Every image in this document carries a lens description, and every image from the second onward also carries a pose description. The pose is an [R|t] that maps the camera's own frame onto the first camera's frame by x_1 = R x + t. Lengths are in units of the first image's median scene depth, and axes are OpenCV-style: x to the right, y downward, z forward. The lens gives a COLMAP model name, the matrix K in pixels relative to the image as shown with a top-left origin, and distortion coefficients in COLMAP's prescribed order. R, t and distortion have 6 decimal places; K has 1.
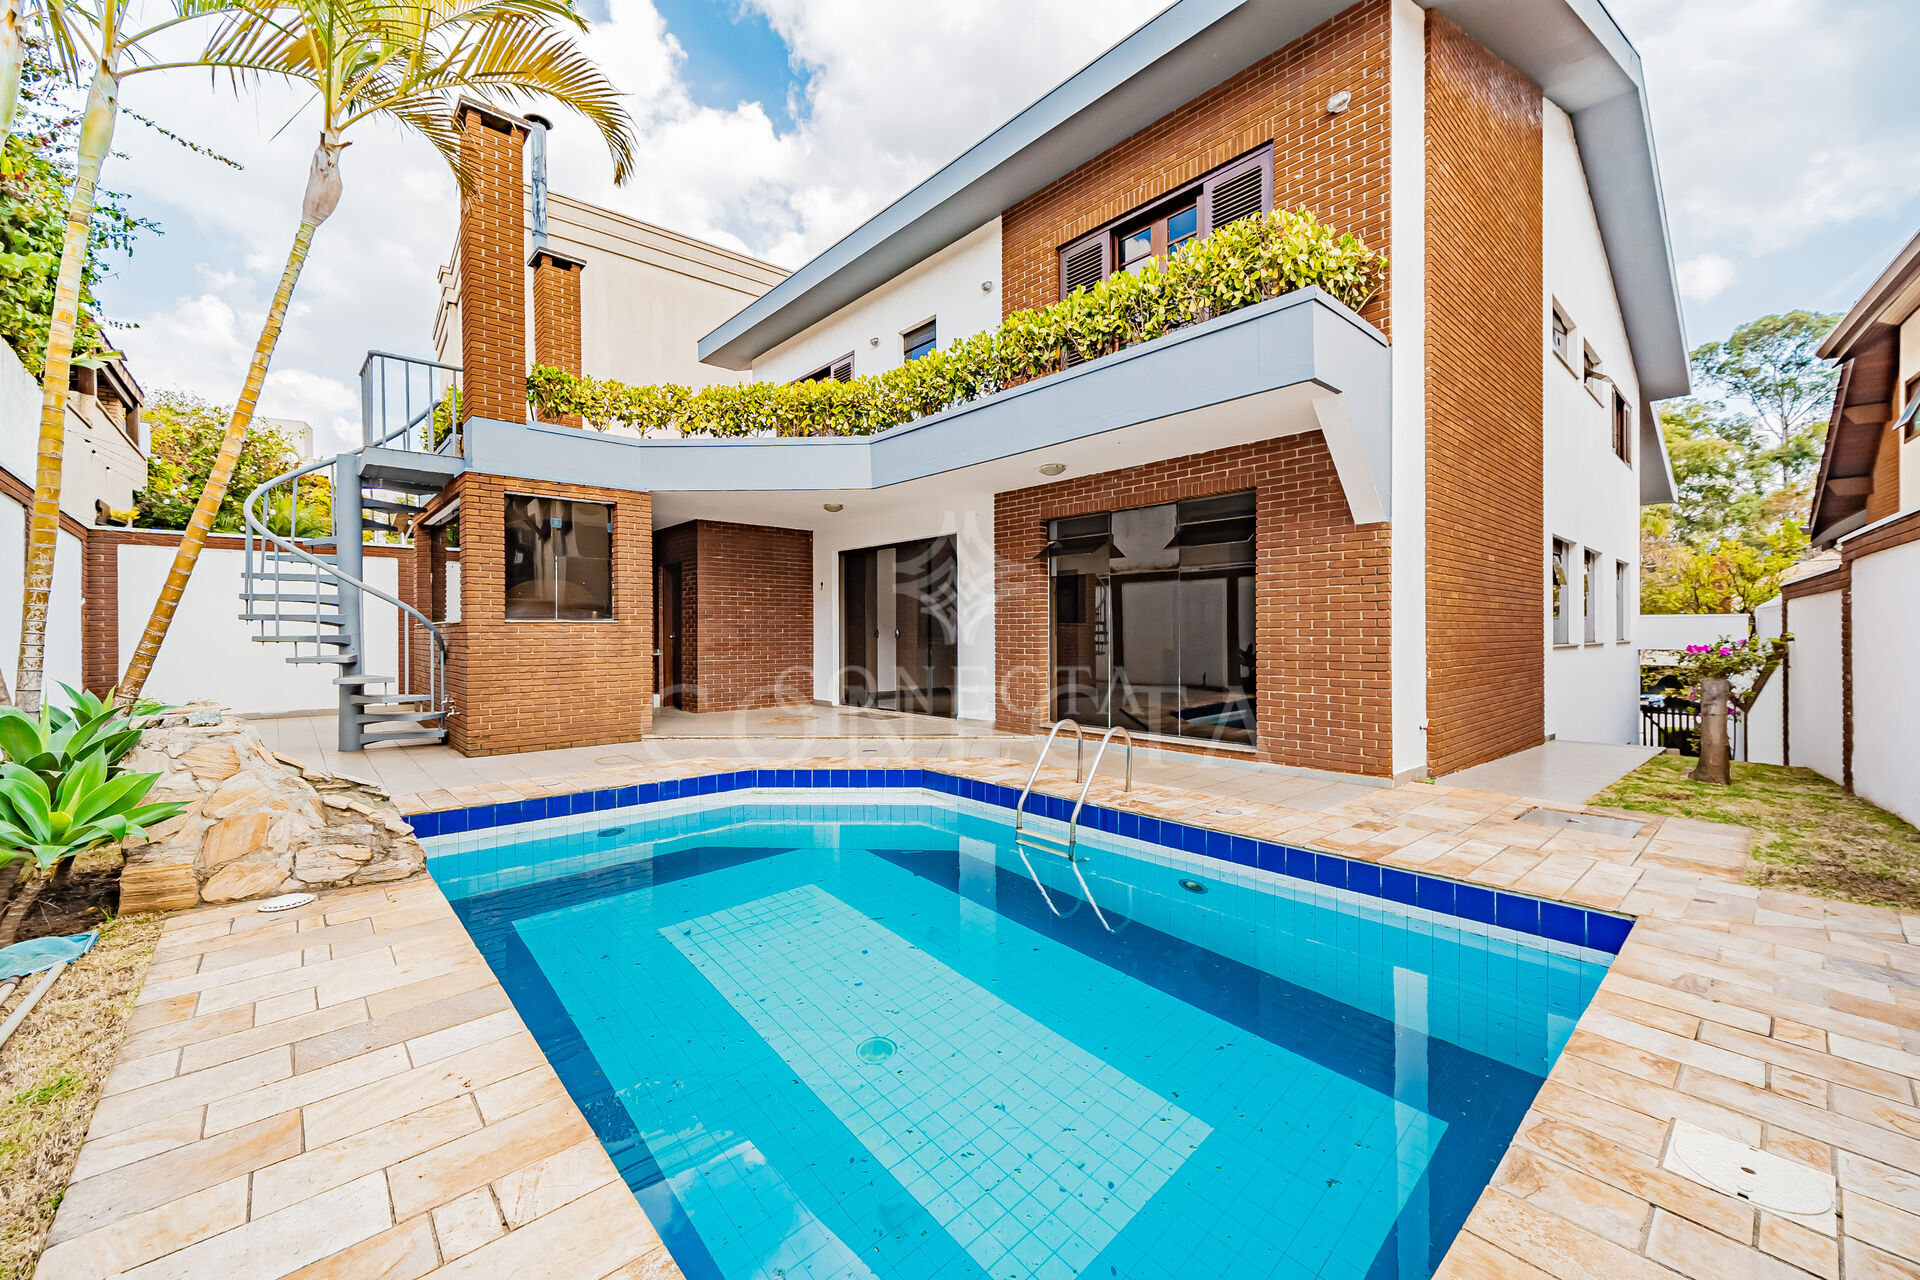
lens RADIAL K [[763.9, 0, 967.9], [0, 763.9, 632.5], [0, 0, 1]] dist [-0.002157, -0.000151]
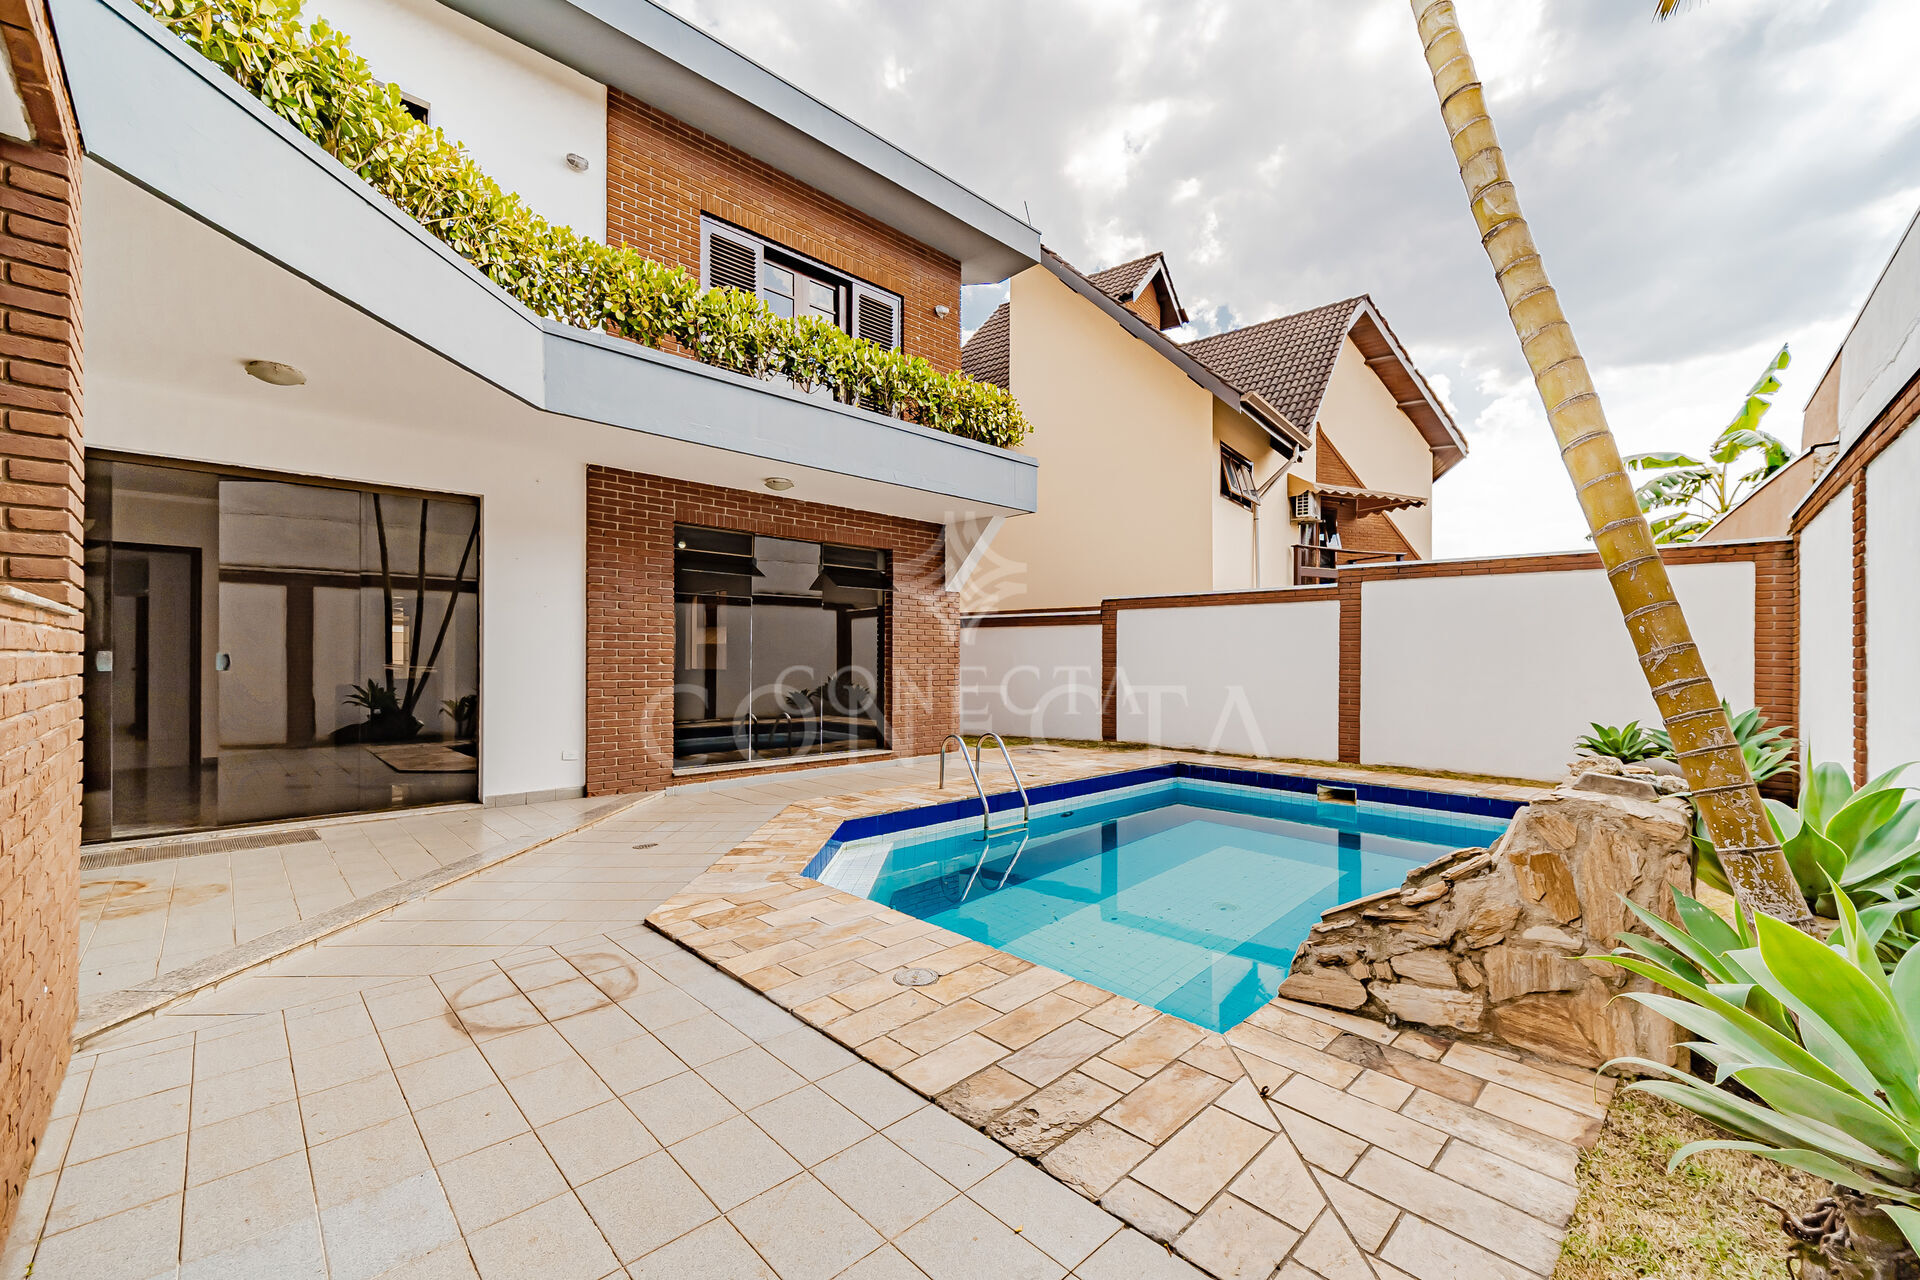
lens RADIAL K [[763.9, 0, 966.9], [0, 763.9, 654.3], [0, 0, 1]] dist [-0.002157, -0.000151]
pose [[-0.039821, 0.008758, 0.999168, -0.836702], [-0.005289, 0.999946, -0.008975, -0.000050], [-0.999193, -0.005642, -0.039773, 0.823453]]
